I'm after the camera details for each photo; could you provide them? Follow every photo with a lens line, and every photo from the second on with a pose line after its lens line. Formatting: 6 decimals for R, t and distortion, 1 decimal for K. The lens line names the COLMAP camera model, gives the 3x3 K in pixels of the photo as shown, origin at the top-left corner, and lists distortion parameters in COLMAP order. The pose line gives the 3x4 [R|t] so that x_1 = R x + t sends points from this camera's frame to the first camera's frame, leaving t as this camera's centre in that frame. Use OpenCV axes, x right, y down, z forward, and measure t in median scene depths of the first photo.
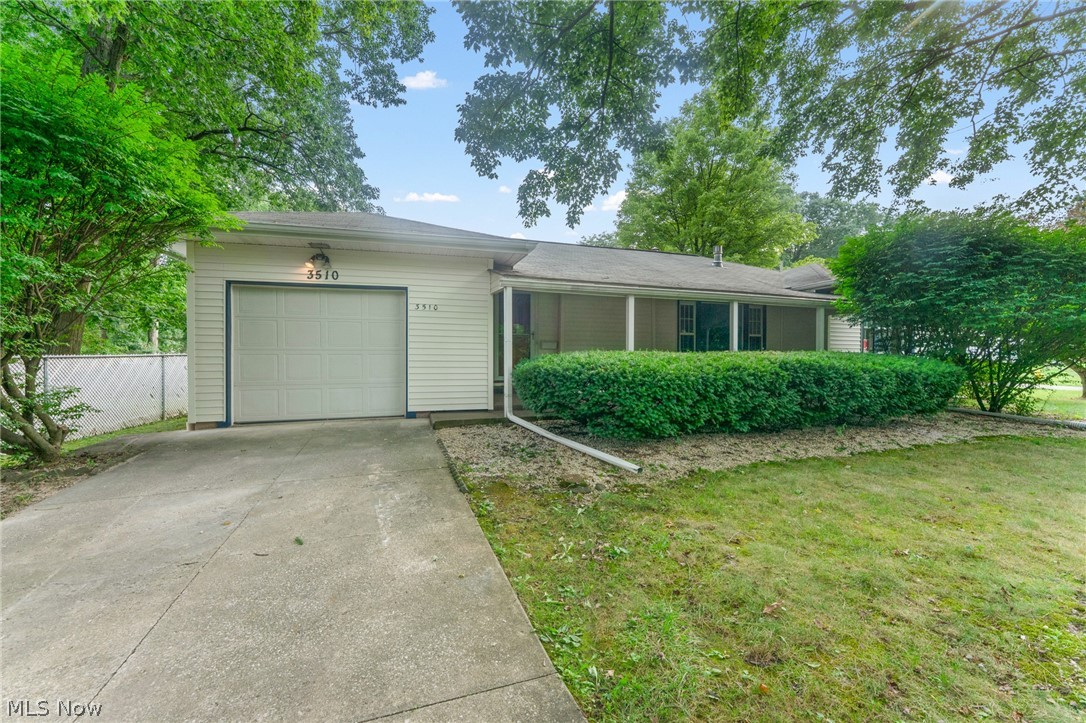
lens RADIAL K [[436.1, 0, 547.8], [0, 436.1, 363.3], [0, 0, 1]] dist [-0.002256, -0.000595]
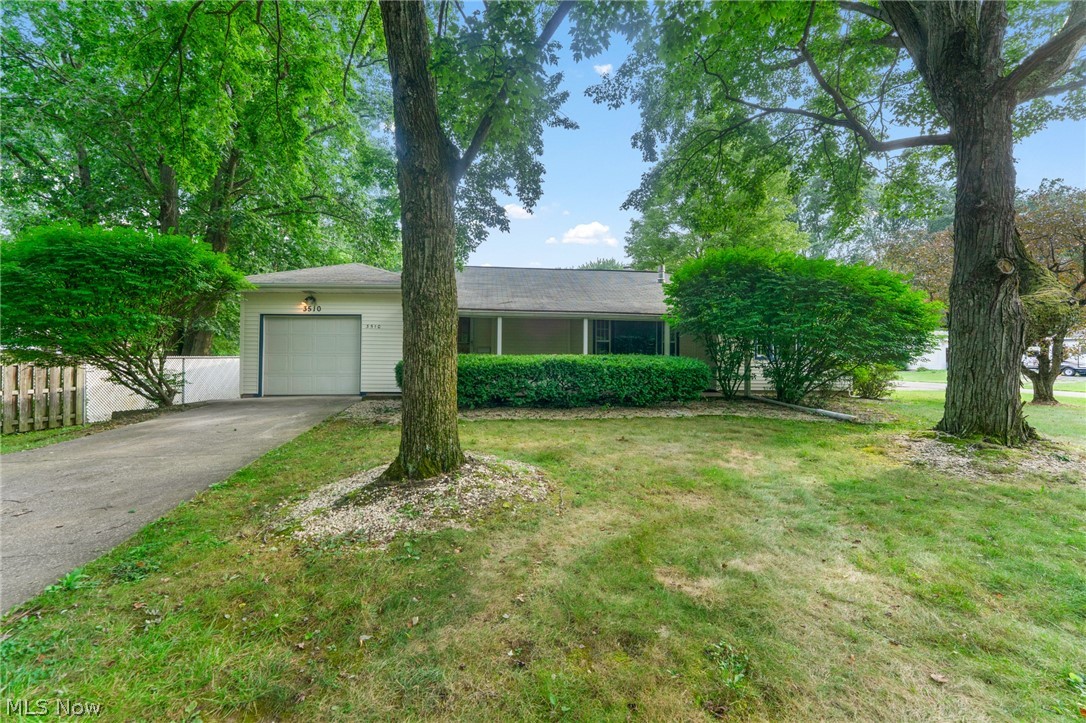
lens RADIAL K [[436.1, 0, 537.9], [0, 436.1, 358.9], [0, 0, 1]] dist [-0.002256, -0.000595]
pose [[0.976989, 0.004209, -0.213247, 0.697761], [-0.008516, 0.999778, -0.019284, 0.015187], [0.213119, 0.020657, 0.976808, -0.454259]]
